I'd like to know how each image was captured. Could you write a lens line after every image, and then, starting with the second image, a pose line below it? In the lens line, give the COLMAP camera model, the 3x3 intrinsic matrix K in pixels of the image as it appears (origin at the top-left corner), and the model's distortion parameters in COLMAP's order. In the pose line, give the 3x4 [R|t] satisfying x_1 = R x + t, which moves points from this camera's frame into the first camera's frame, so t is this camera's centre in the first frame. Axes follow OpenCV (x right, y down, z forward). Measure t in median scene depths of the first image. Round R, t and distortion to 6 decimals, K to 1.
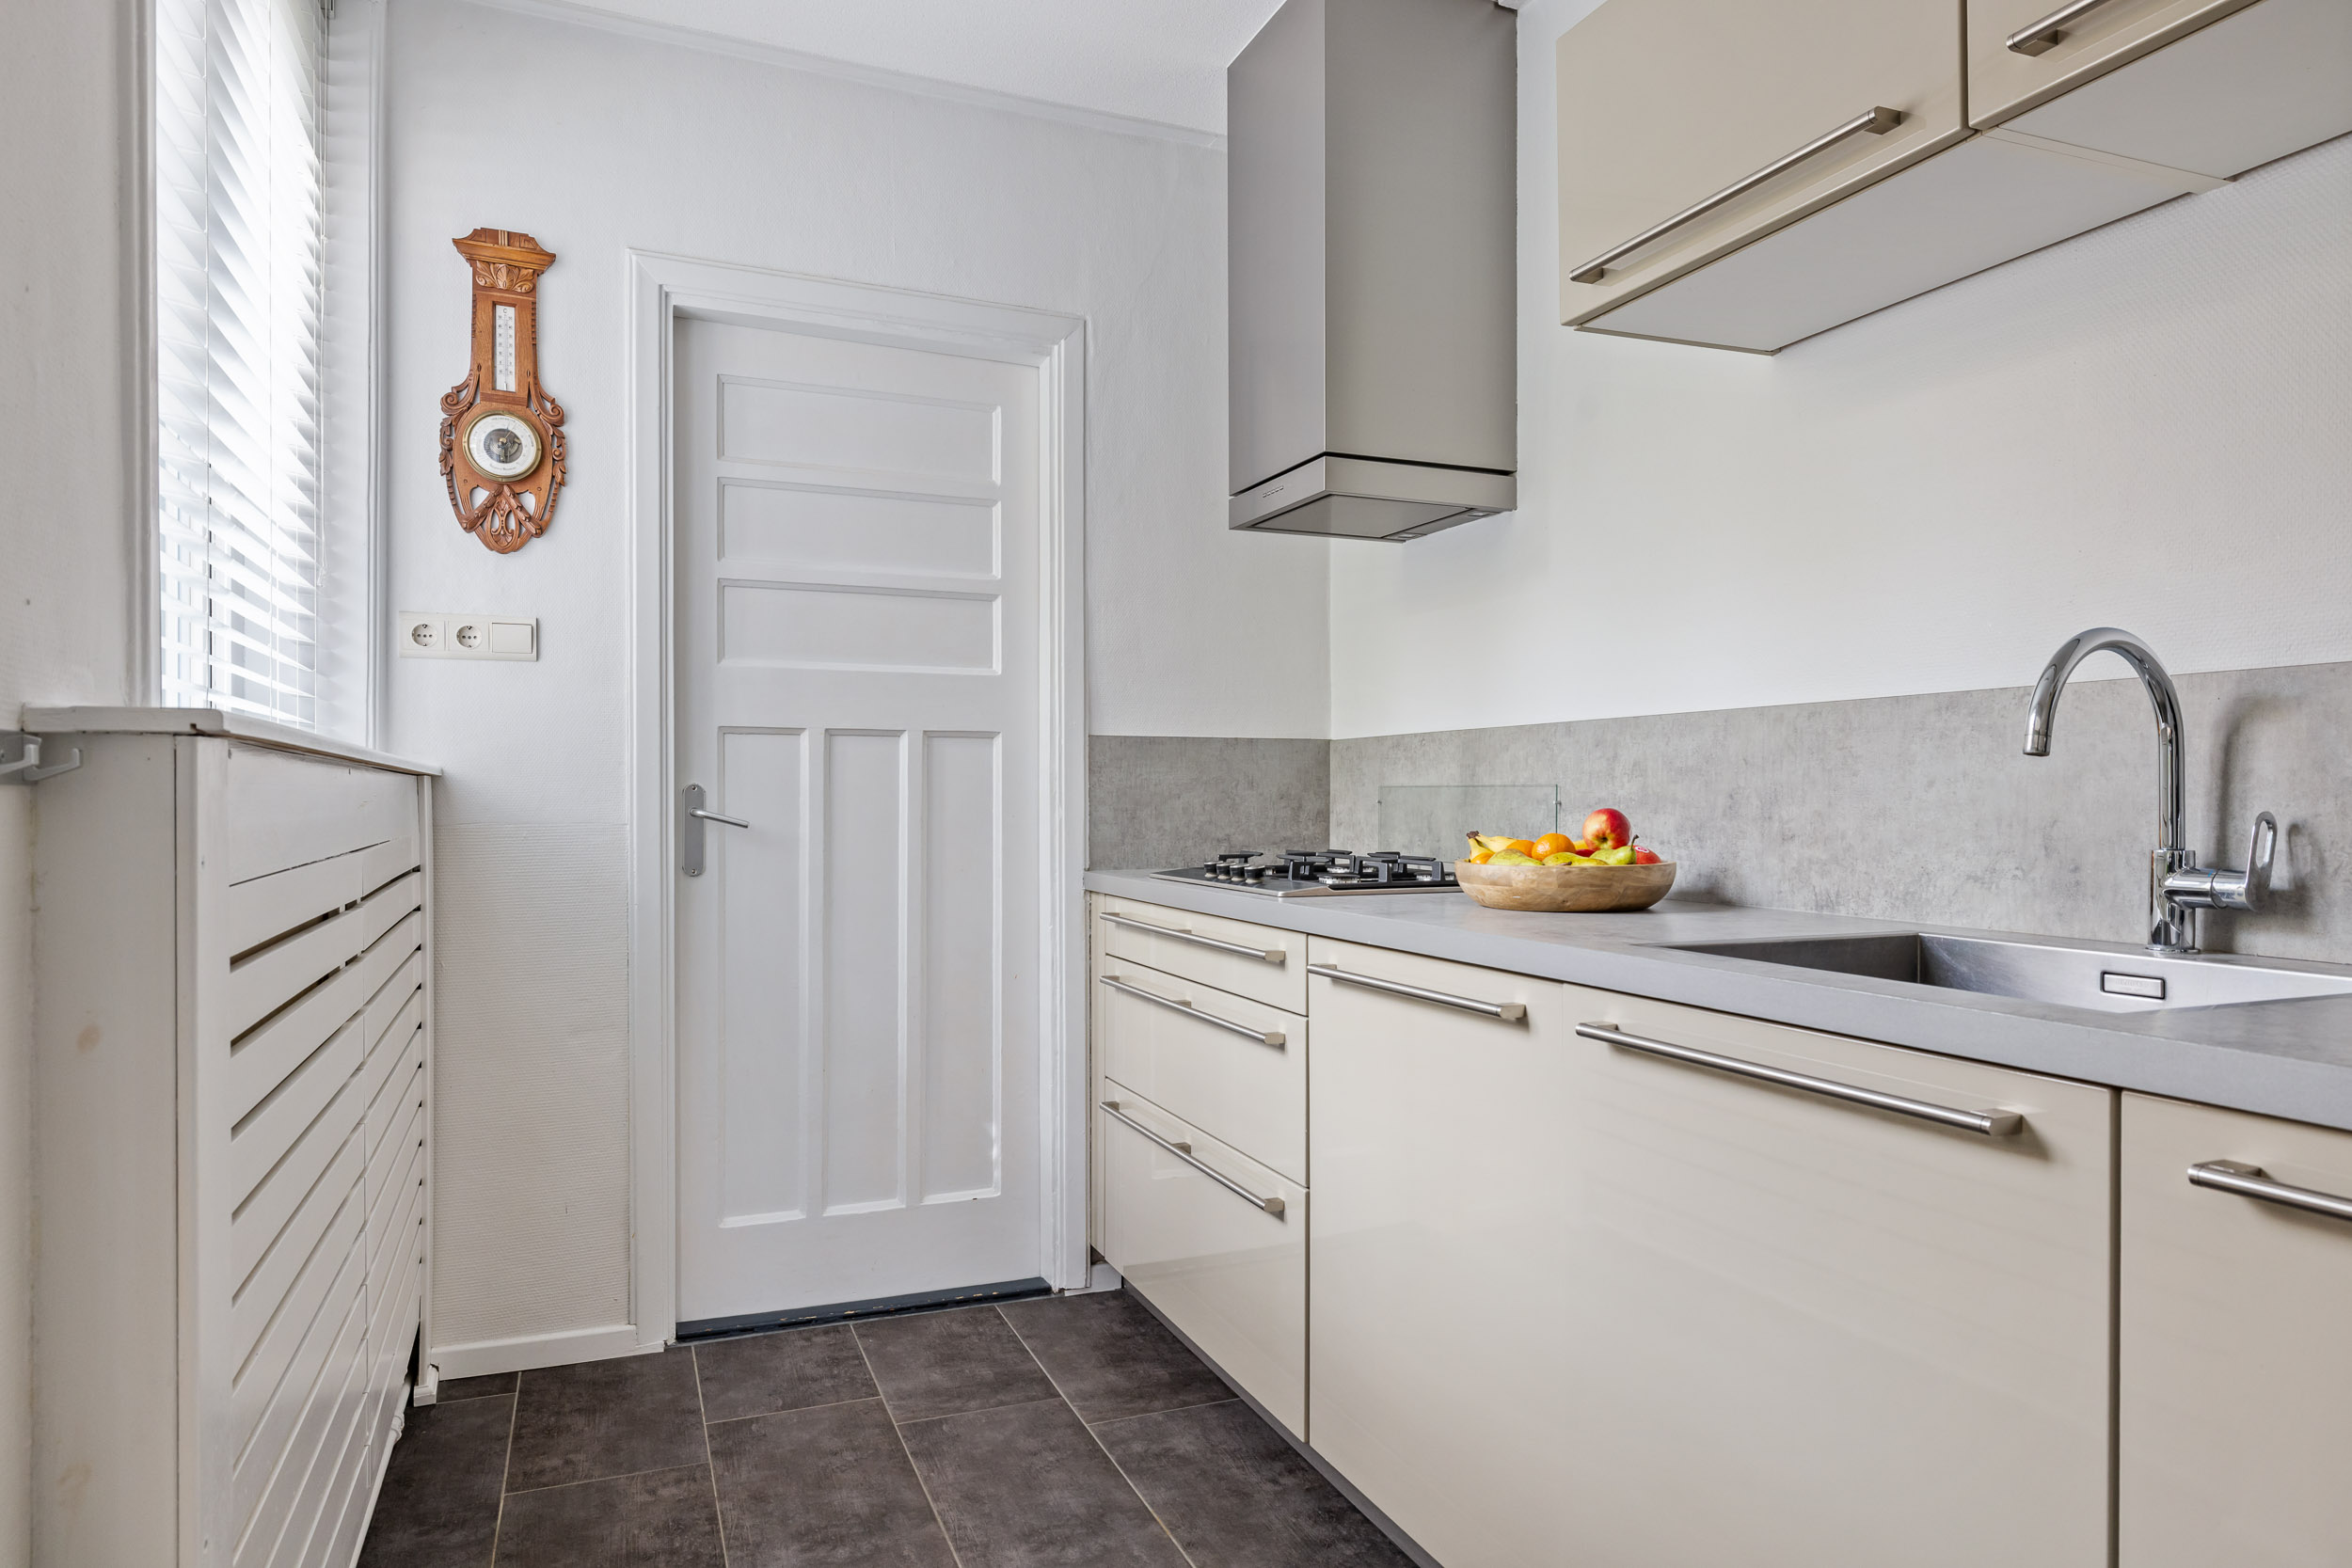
lens RADIAL K [[1418.2, 0, 1177.9], [0, 1418.2, 788.0], [0, 0, 1]] dist [-0.000107, 0.000031]
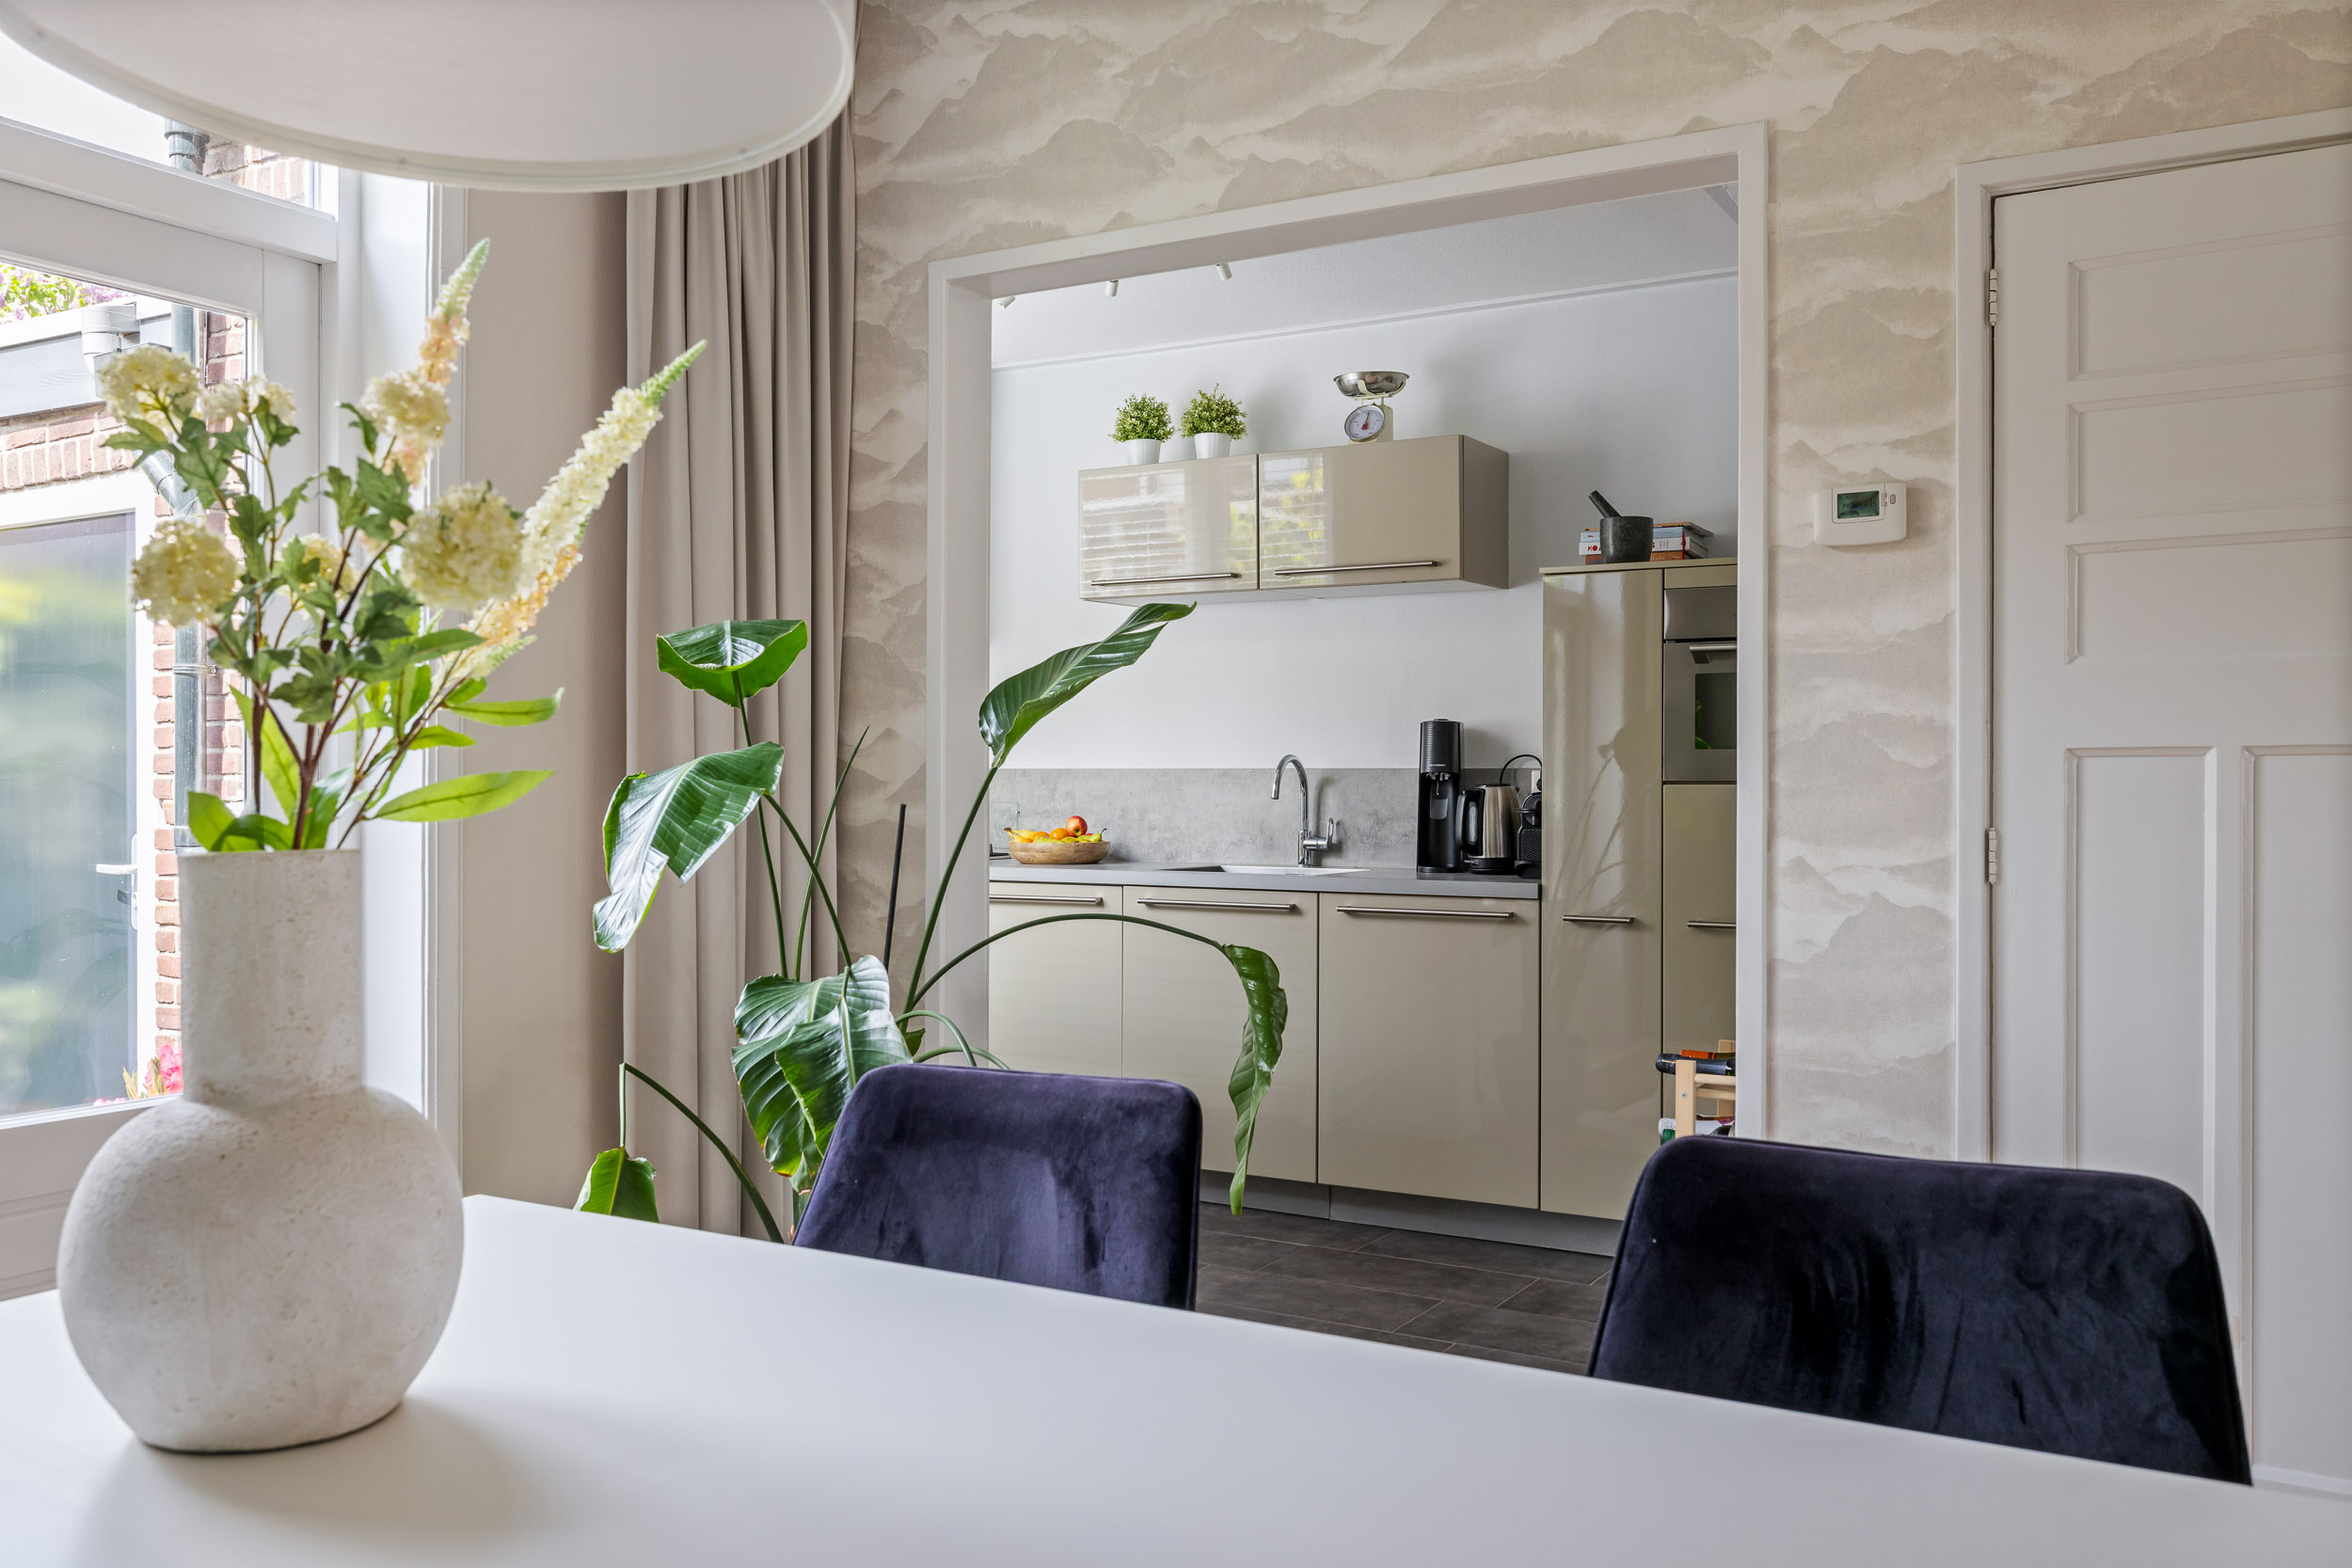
lens RADIAL K [[1886.9, 0, 1176.0], [0, 1886.9, 784.0], [0, 0, 1]] dist [-0.008352, -0.007263]
pose [[0.791071, 0.003777, 0.611712, -1.577438], [-0.006481, 0.999977, 0.002206, -0.049184], [-0.611690, -0.005709, 0.791077, -1.592123]]
